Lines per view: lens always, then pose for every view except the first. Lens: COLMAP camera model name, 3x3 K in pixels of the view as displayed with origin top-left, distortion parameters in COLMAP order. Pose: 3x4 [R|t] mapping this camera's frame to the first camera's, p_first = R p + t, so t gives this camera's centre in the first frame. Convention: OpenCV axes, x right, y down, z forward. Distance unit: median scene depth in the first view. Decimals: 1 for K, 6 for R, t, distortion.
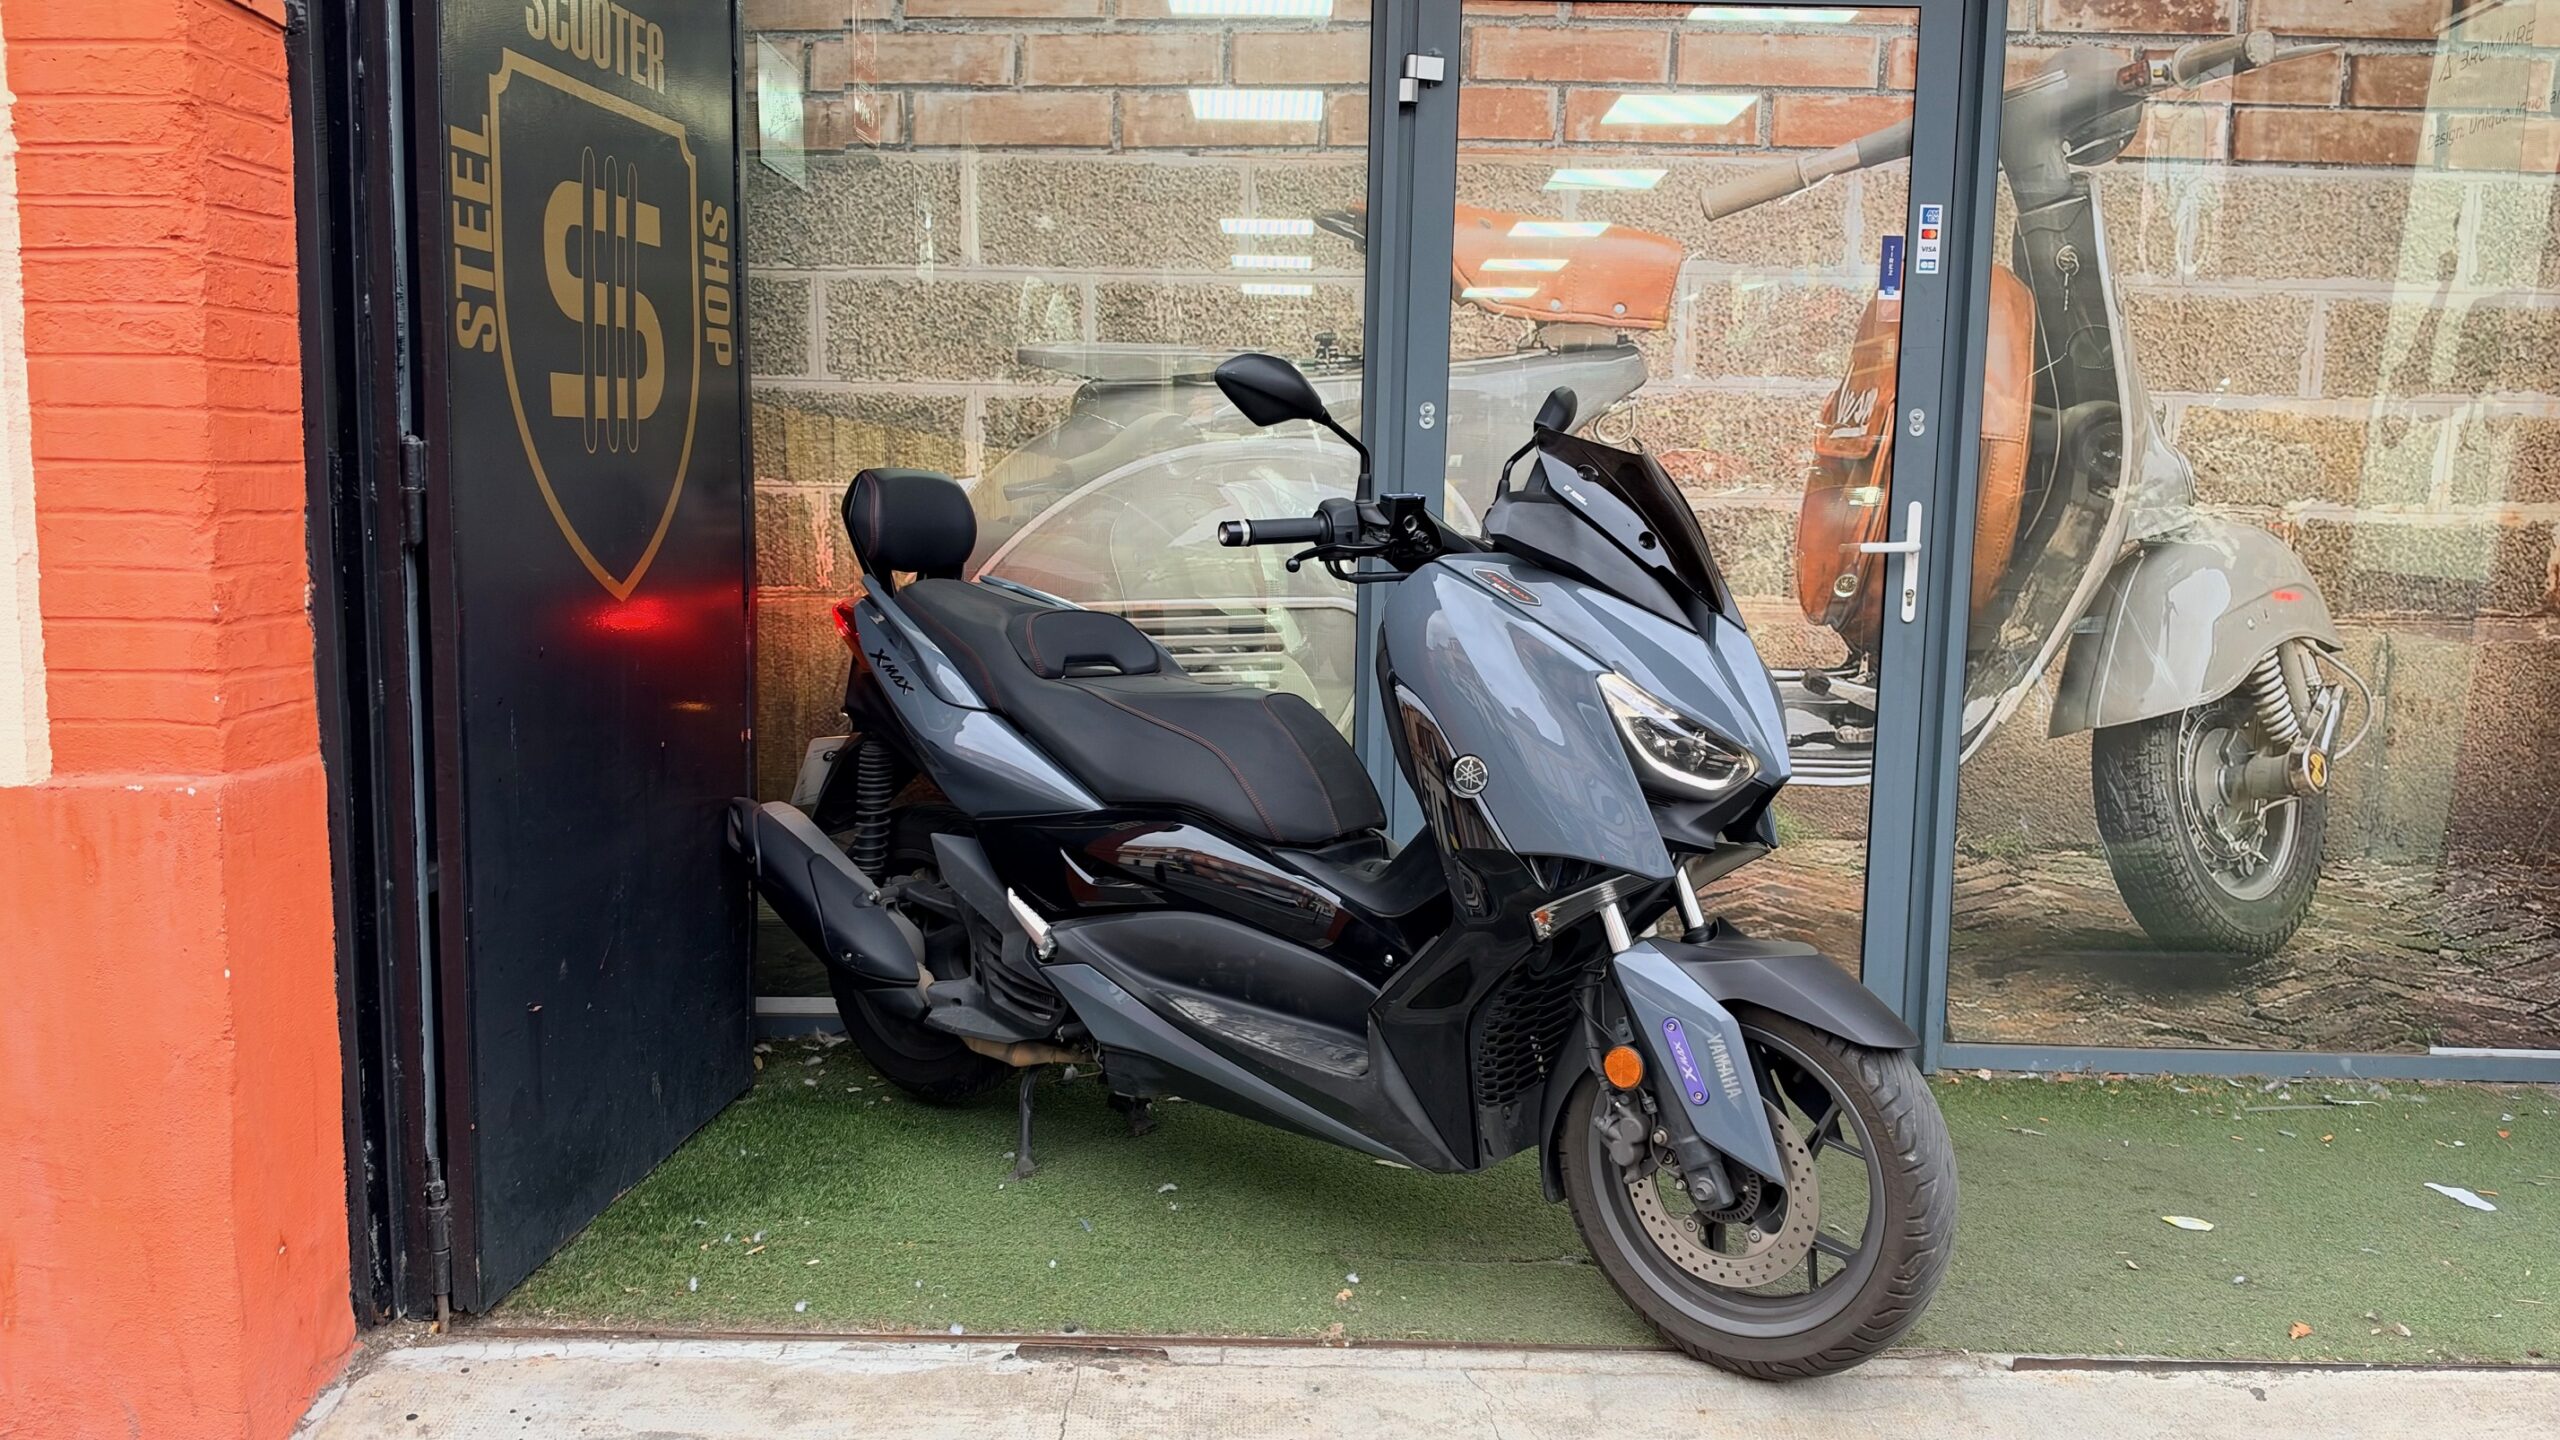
lens RADIAL K [[1878.9, 0, 1281.7], [0, 1878.9, 727.1], [0, 0, 1]] dist [0.210127, -0.537125]
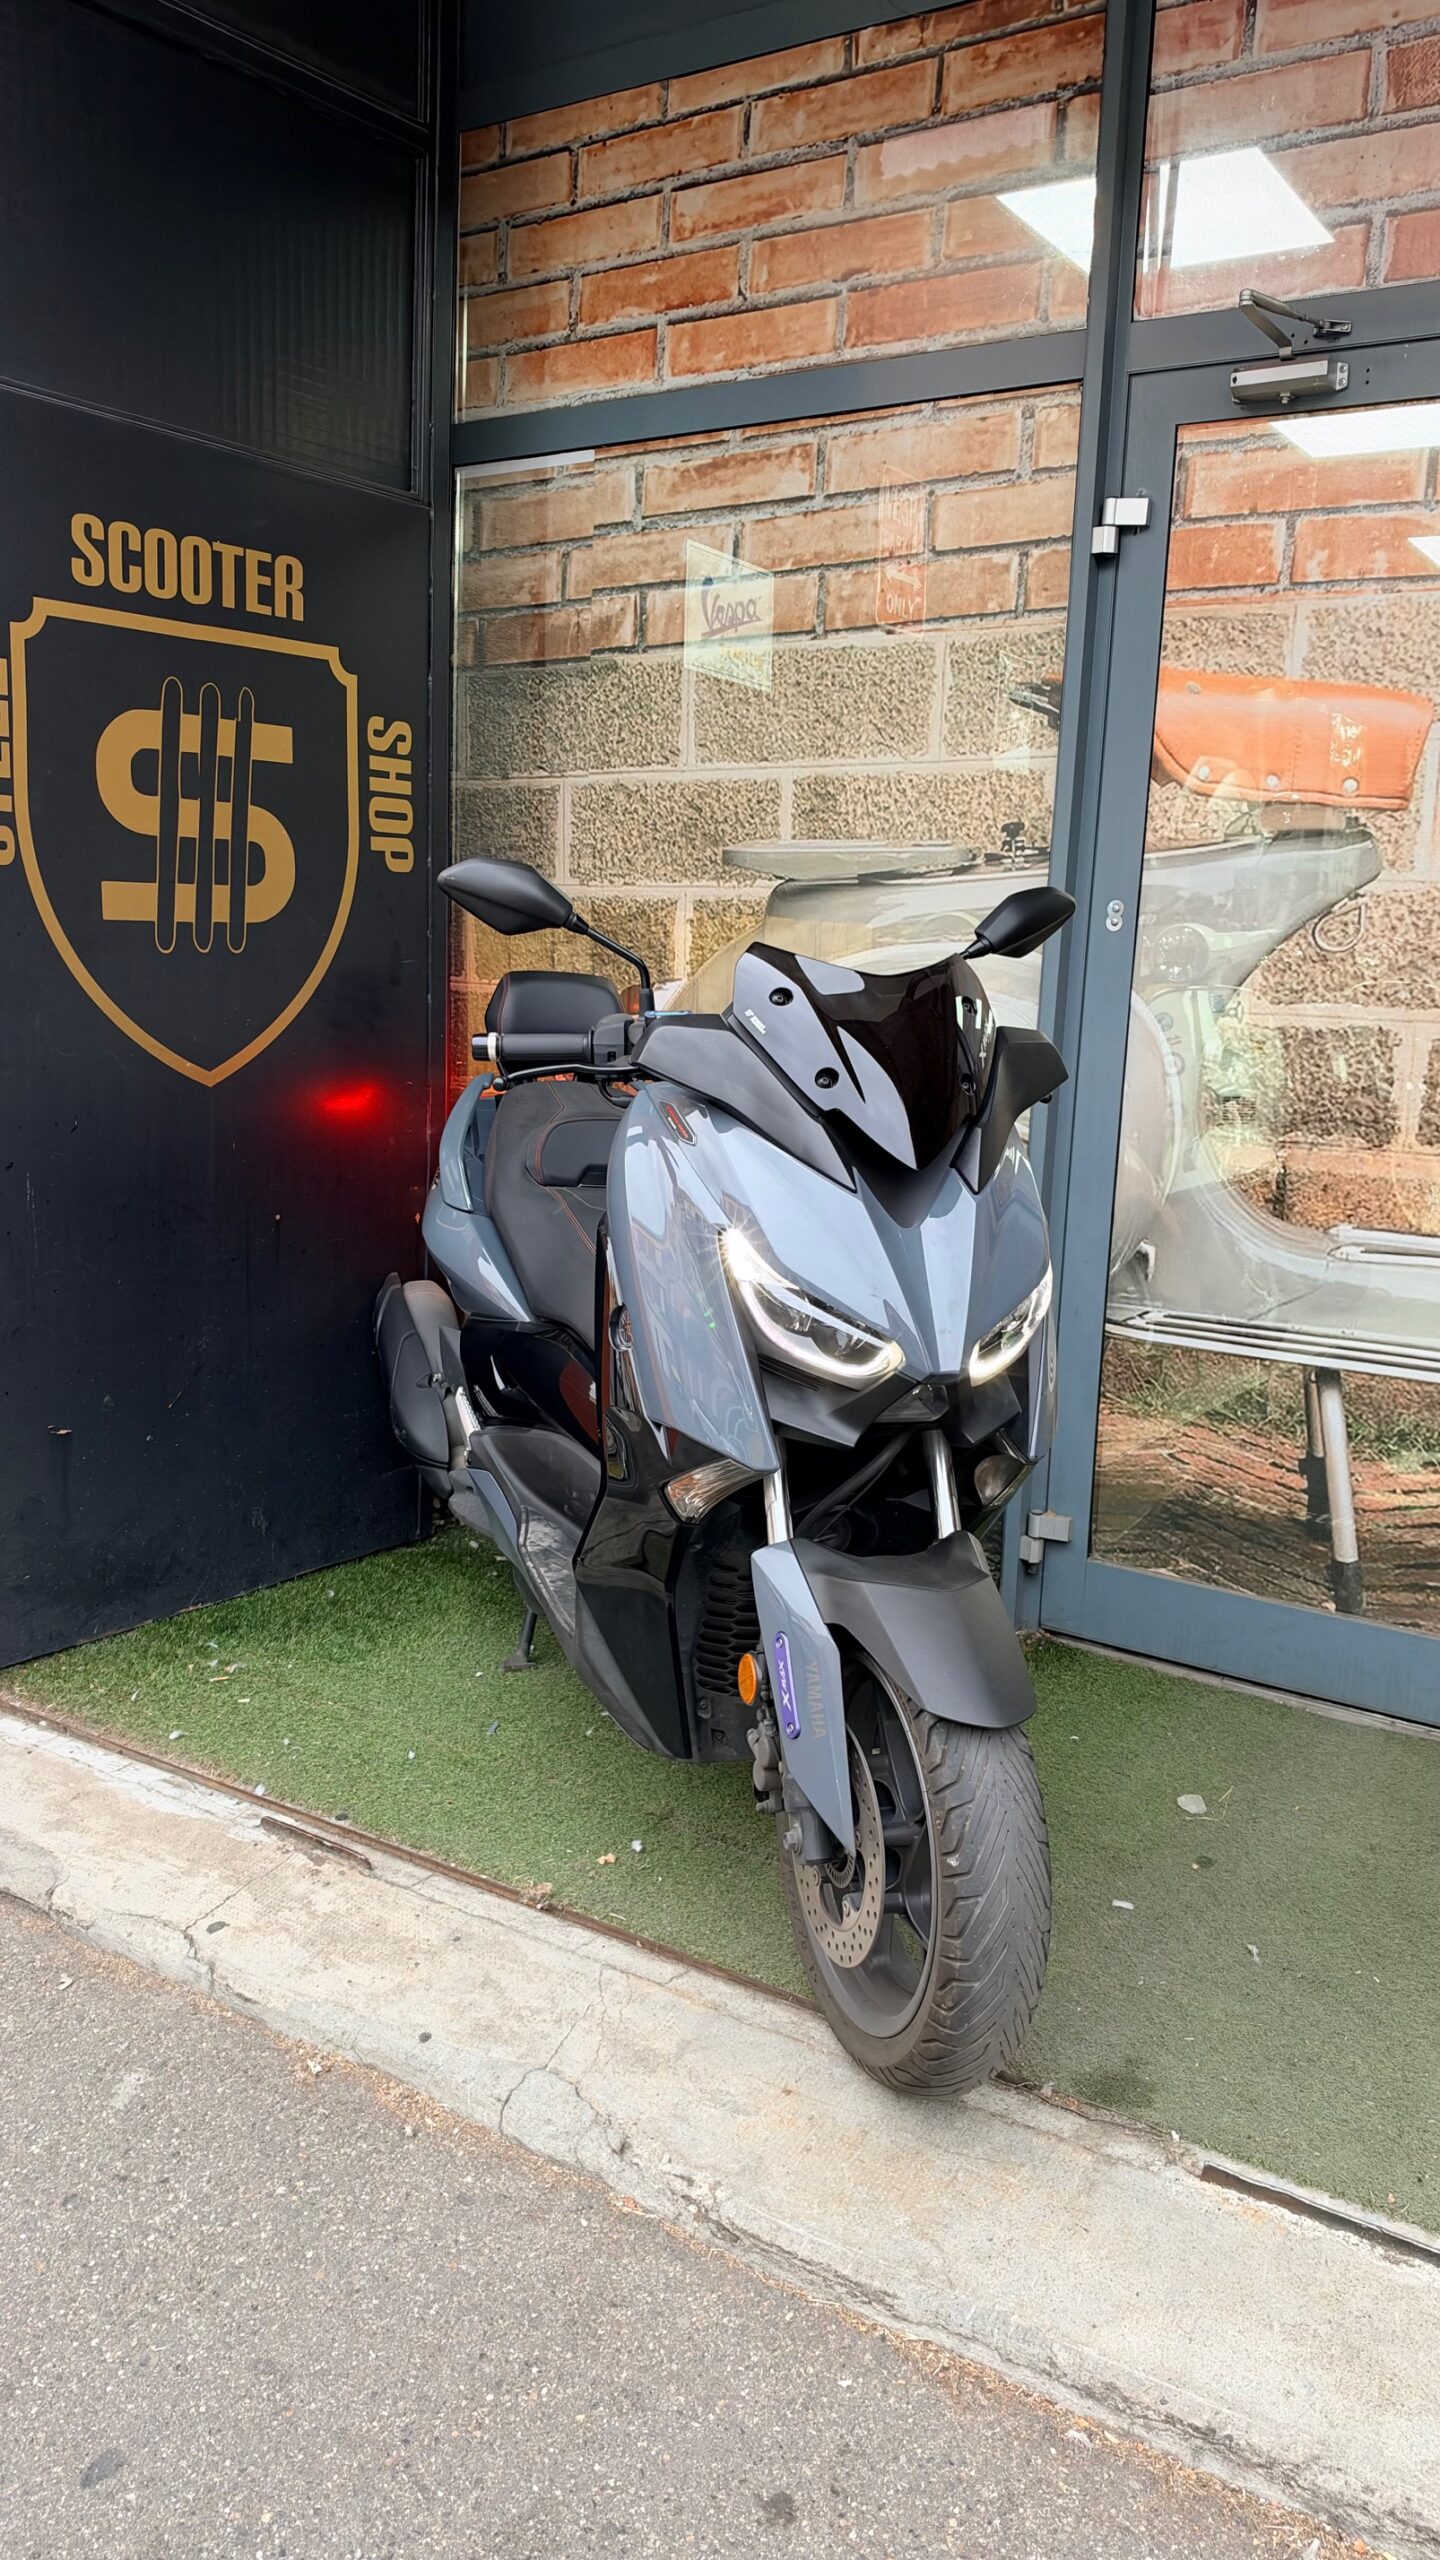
lens RADIAL K [[1878.9, 0, 720.0], [0, 1878.9, 1280.0], [0, 0, 1]] dist [0.210127, -0.537125]
pose [[0.841404, 0.105733, -0.529962, 0.408219], [-0.087817, 0.994390, 0.058968, -0.035739], [0.533224, -0.003076, 0.845969, 0.170943]]
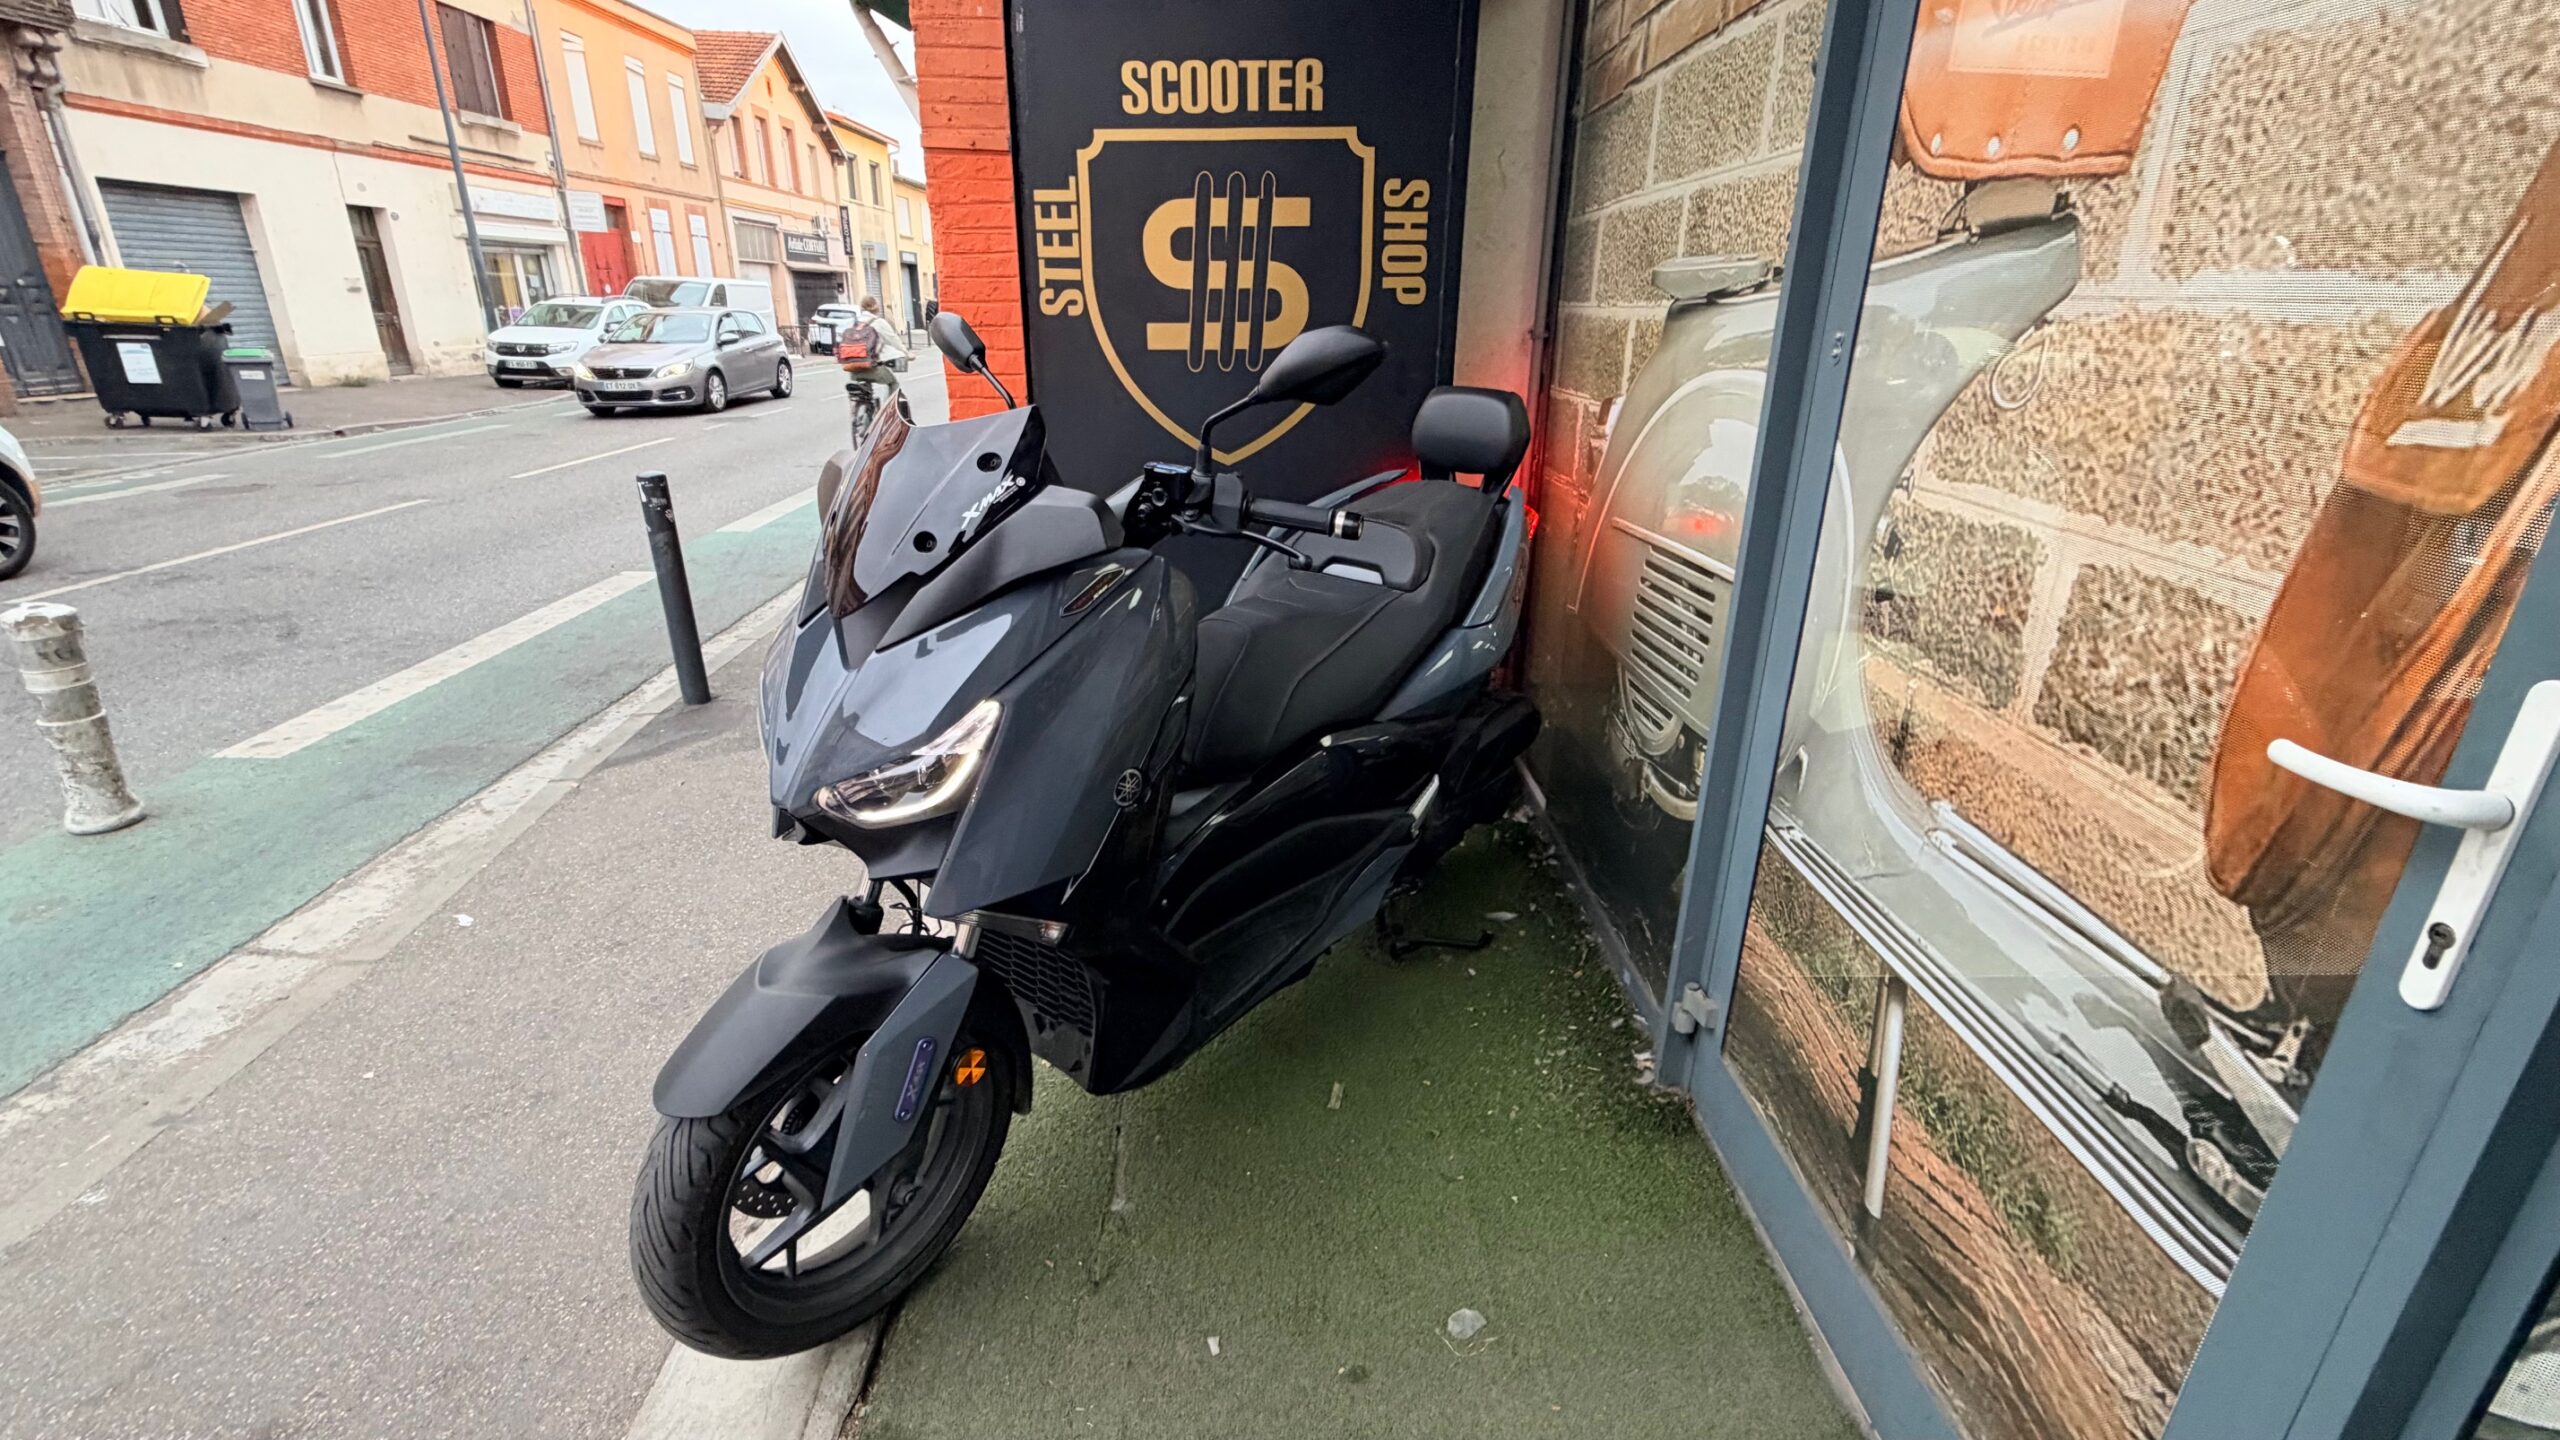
lens RADIAL K [[1114.7, 0, 1280.0], [0, 1114.7, 720.0], [0, 0, 1]] dist [-0.000325, 0.000015]
pose [[0.037079, 0.337864, -0.940464, 0.503981], [-0.135325, 0.934140, 0.330257, -0.145933], [0.990107, 0.115023, 0.080359, 0.791754]]
